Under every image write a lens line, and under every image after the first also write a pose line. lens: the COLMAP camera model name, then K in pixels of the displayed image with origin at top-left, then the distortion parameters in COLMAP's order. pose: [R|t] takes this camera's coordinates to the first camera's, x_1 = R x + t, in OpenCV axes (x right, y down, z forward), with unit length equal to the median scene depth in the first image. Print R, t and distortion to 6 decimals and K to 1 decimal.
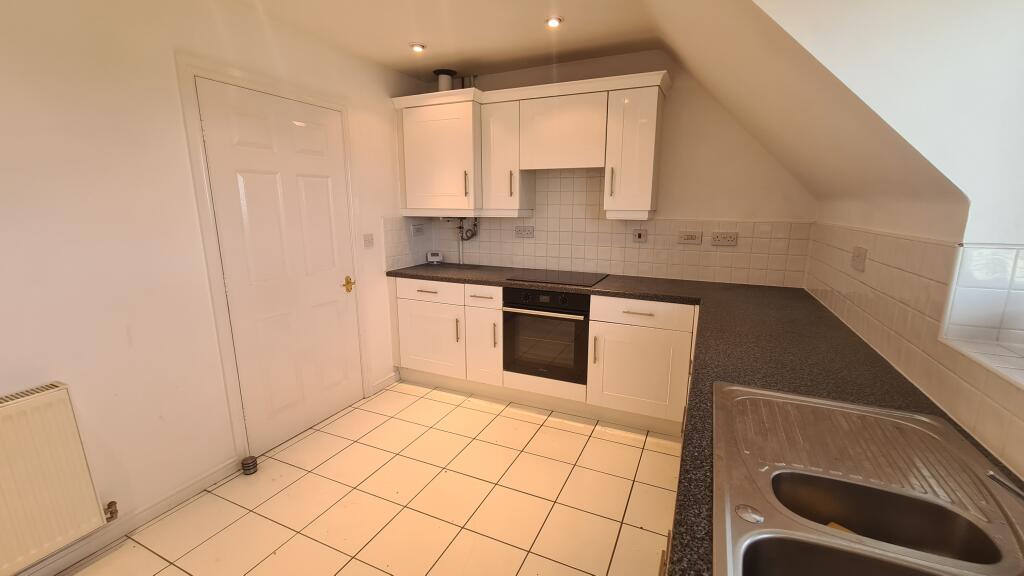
lens RADIAL K [[414.1, 0, 526.2], [0, 414.1, 287.7], [0, 0, 1]] dist [-0.000878, -0.000139]
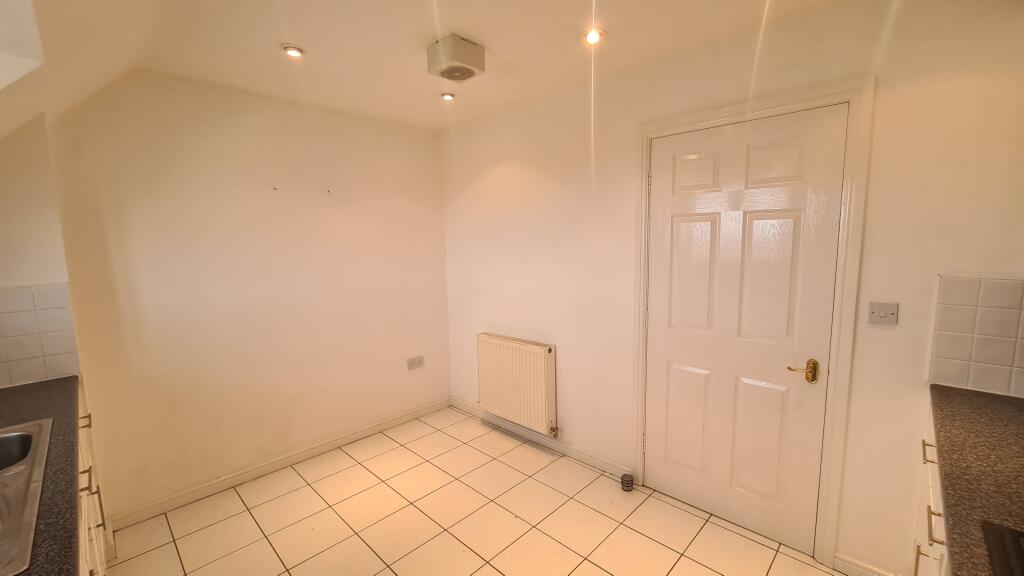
lens RADIAL K [[414.1, 0, 526.2], [0, 414.1, 287.7], [0, 0, 1]] dist [-0.000878, -0.000139]
pose [[-0.324003, 0.116348, -0.938874, 0.302837], [-0.176334, 0.967591, 0.180759, -0.172017], [0.929477, 0.224122, -0.292986, 0.747761]]
